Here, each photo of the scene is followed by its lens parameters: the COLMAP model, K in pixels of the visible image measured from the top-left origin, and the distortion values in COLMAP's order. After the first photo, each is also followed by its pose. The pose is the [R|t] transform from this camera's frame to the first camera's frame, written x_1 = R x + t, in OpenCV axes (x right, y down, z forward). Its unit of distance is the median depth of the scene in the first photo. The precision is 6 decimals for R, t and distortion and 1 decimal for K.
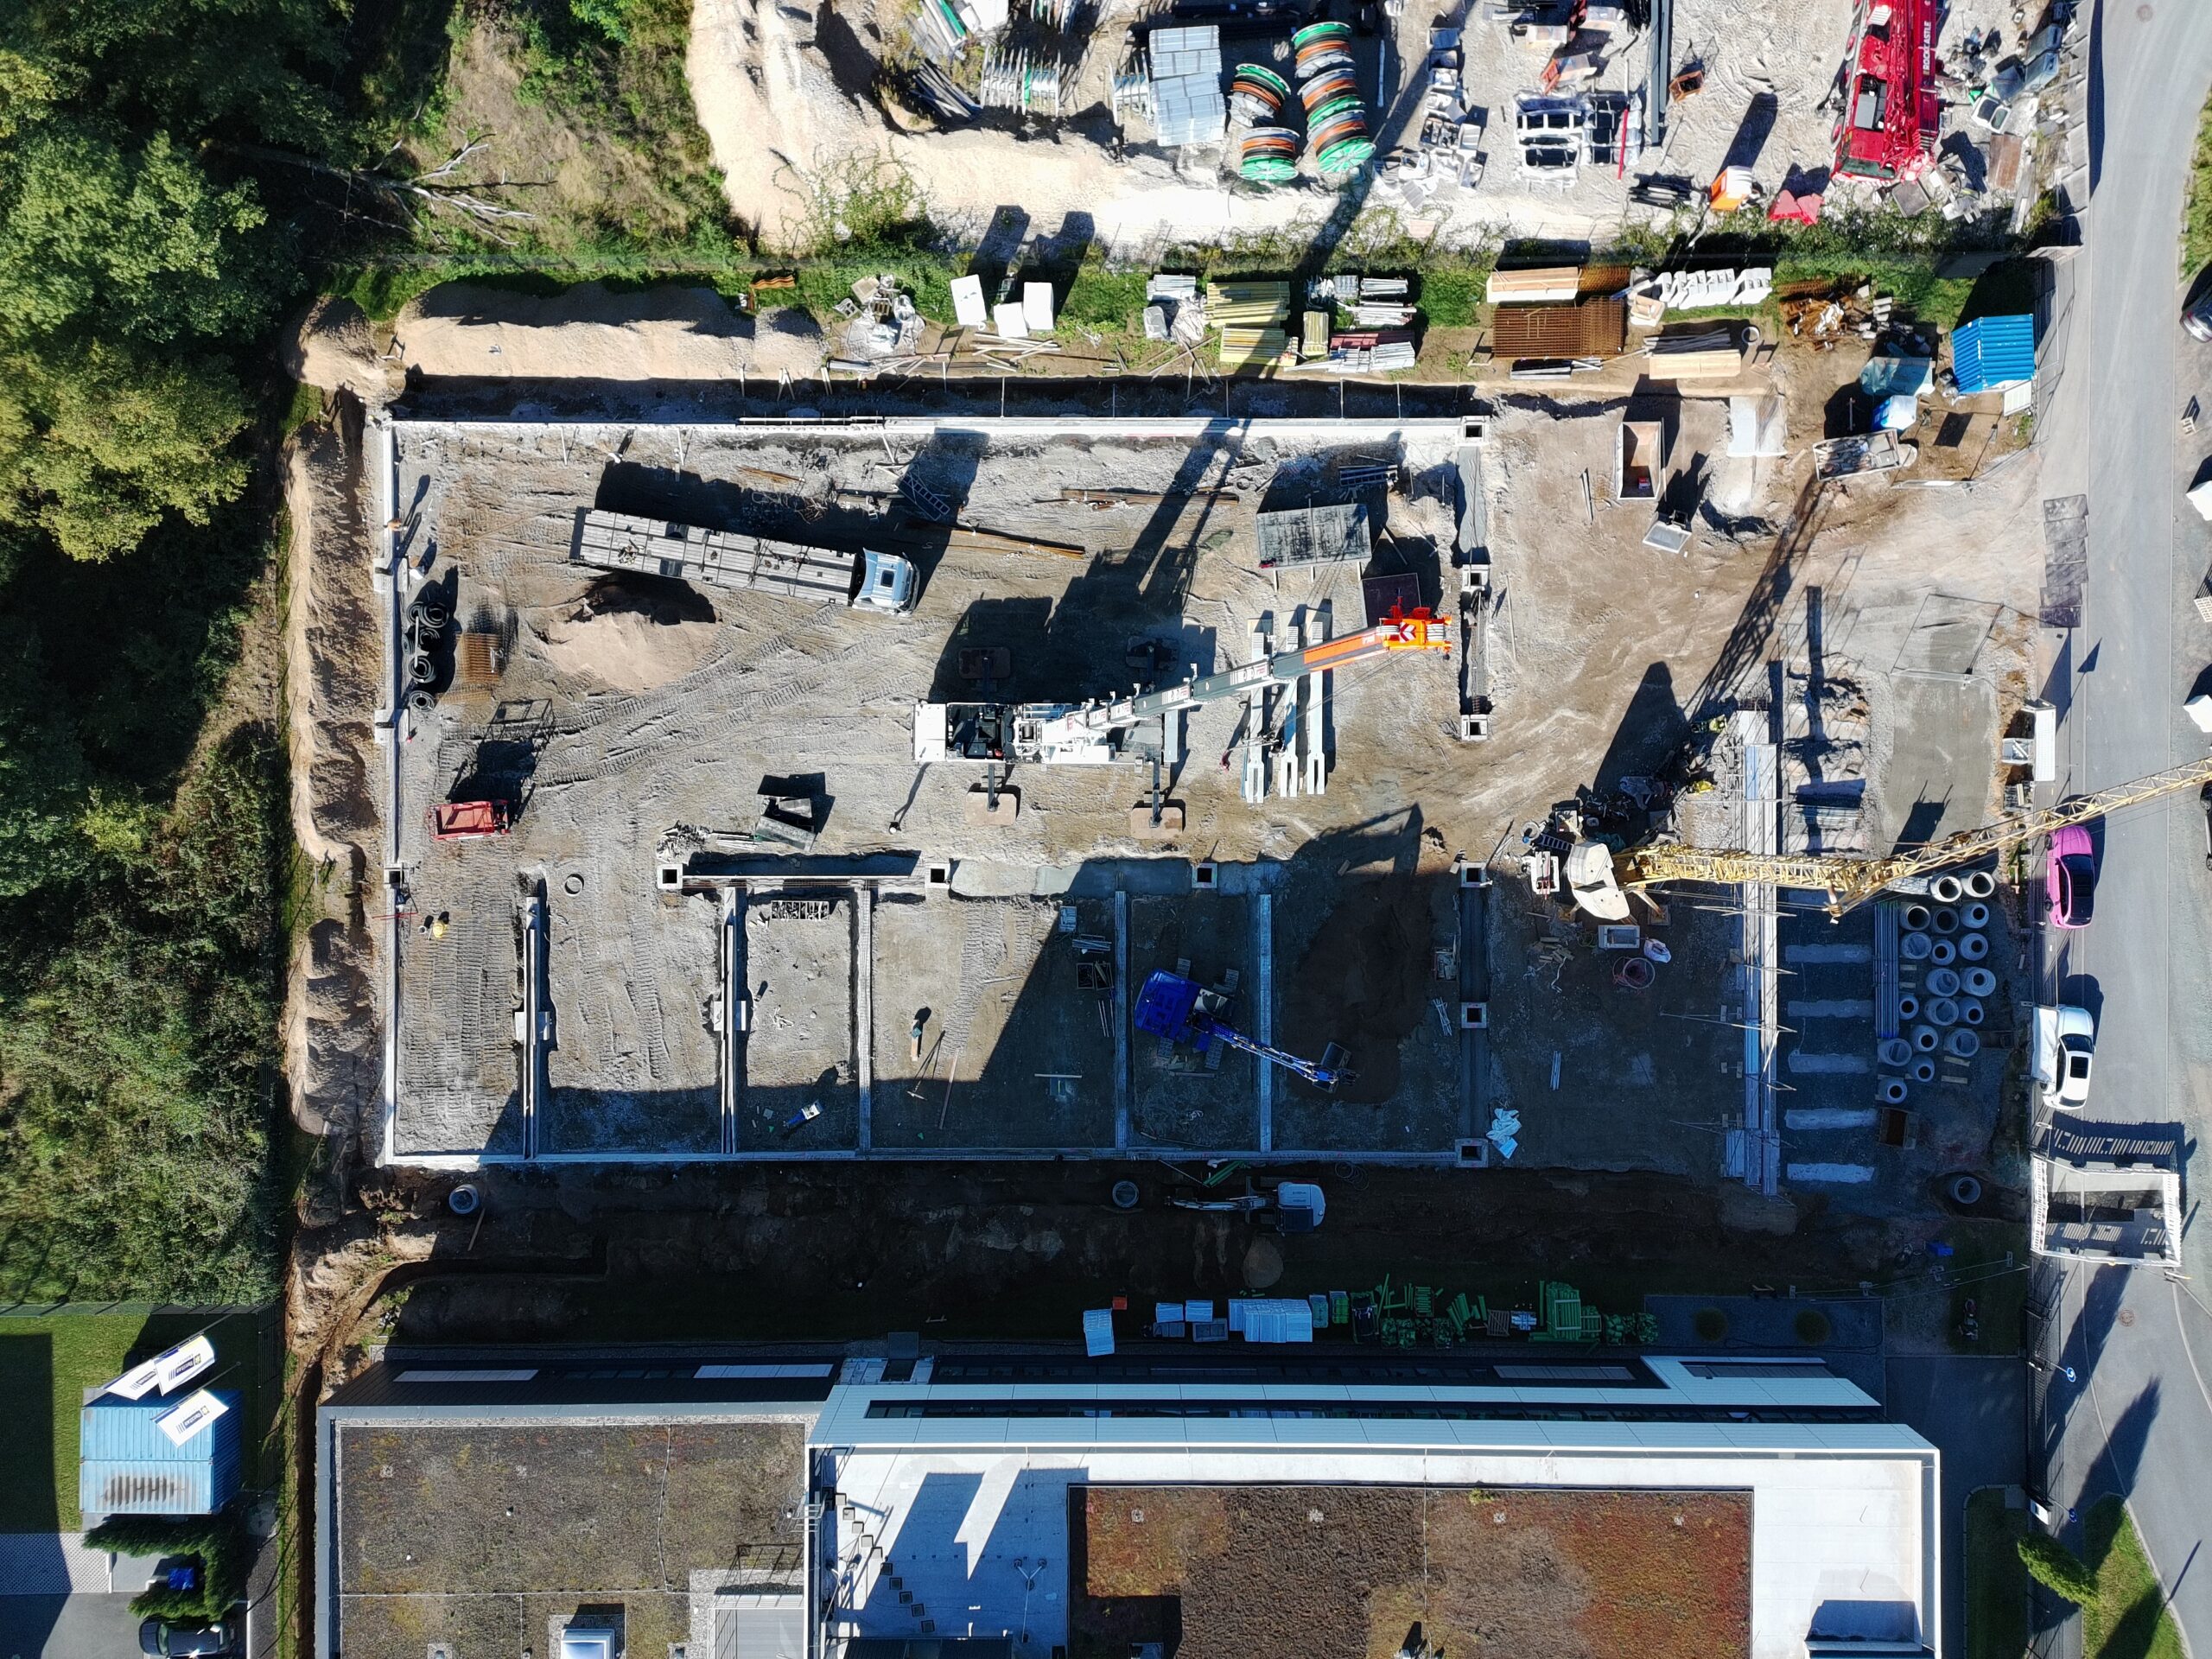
lens RADIAL K [[1629.0, 0, 1112.4], [0, 1629.0, 832.5], [0, 0, 1]] dist [0.071445, -0.063523]
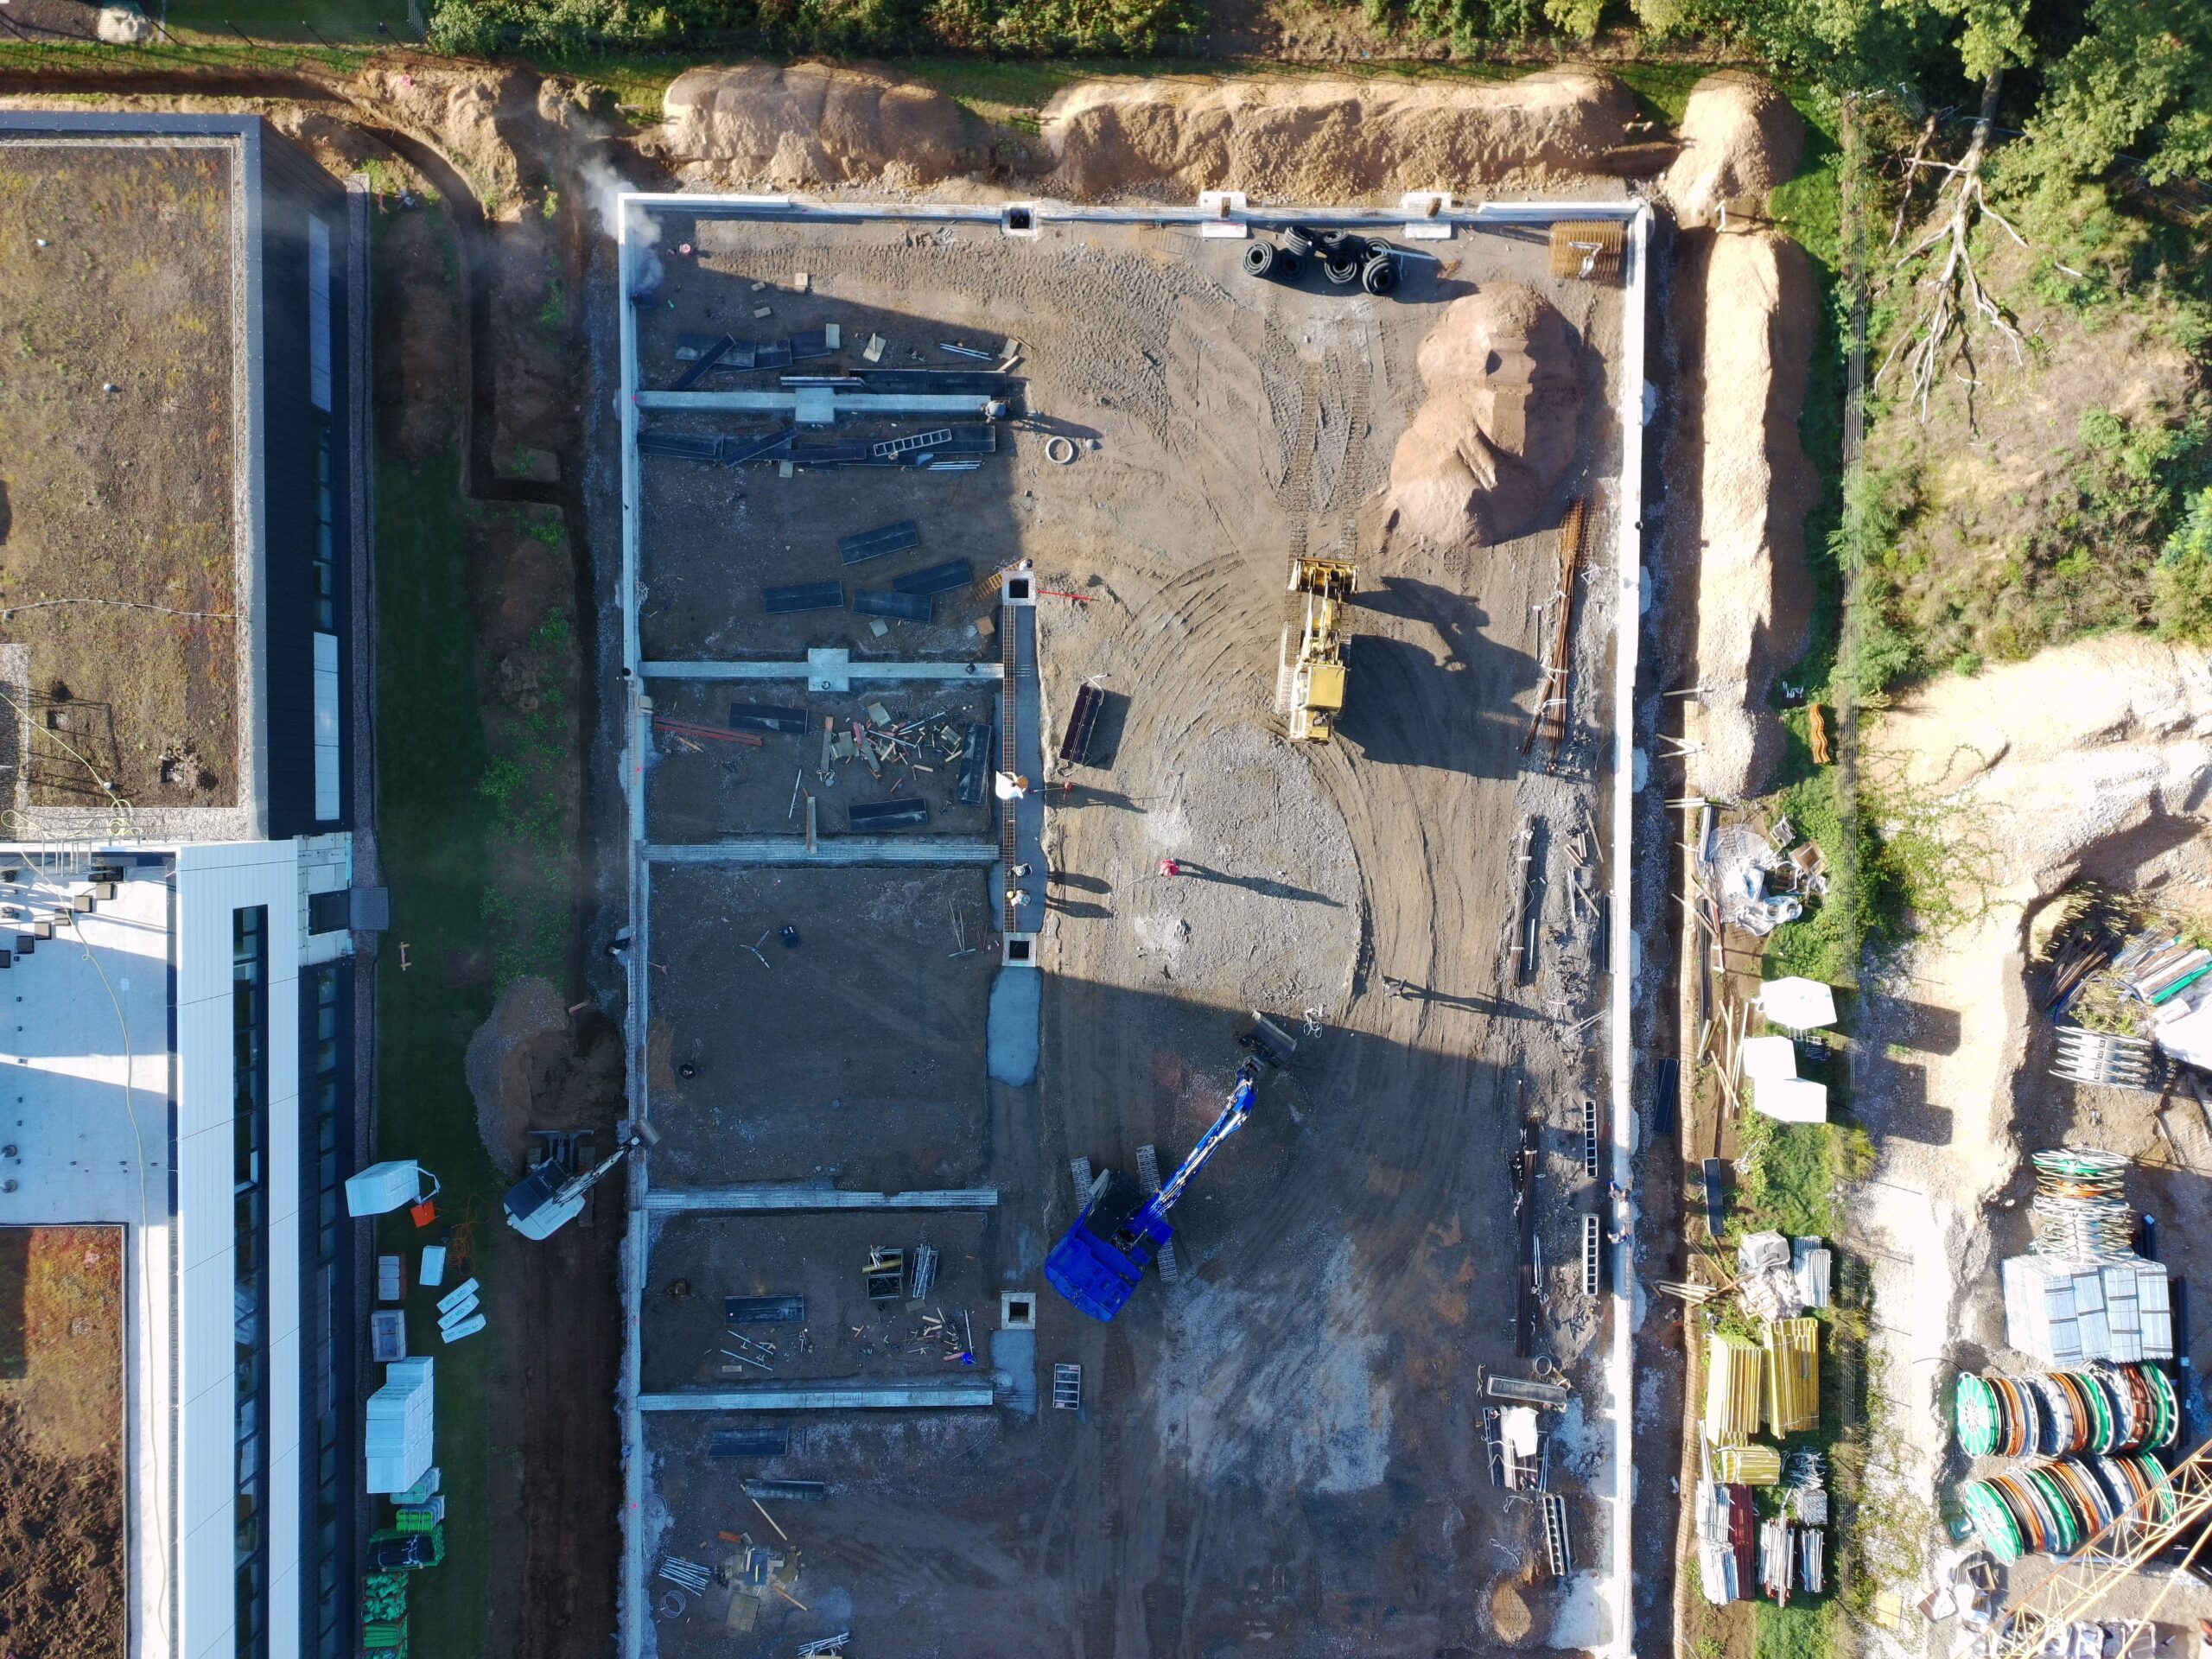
lens RADIAL K [[1629.0, 0, 1095.8], [0, 1629.0, 837.2], [0, 0, 1]] dist [0.071445, -0.063523]
pose [[-0.002060, 0.999853, 0.016996, -0.175569], [-0.999617, -0.001589, -0.027636, 0.012663], [-0.027605, -0.017047, 0.999474, 0.268916]]
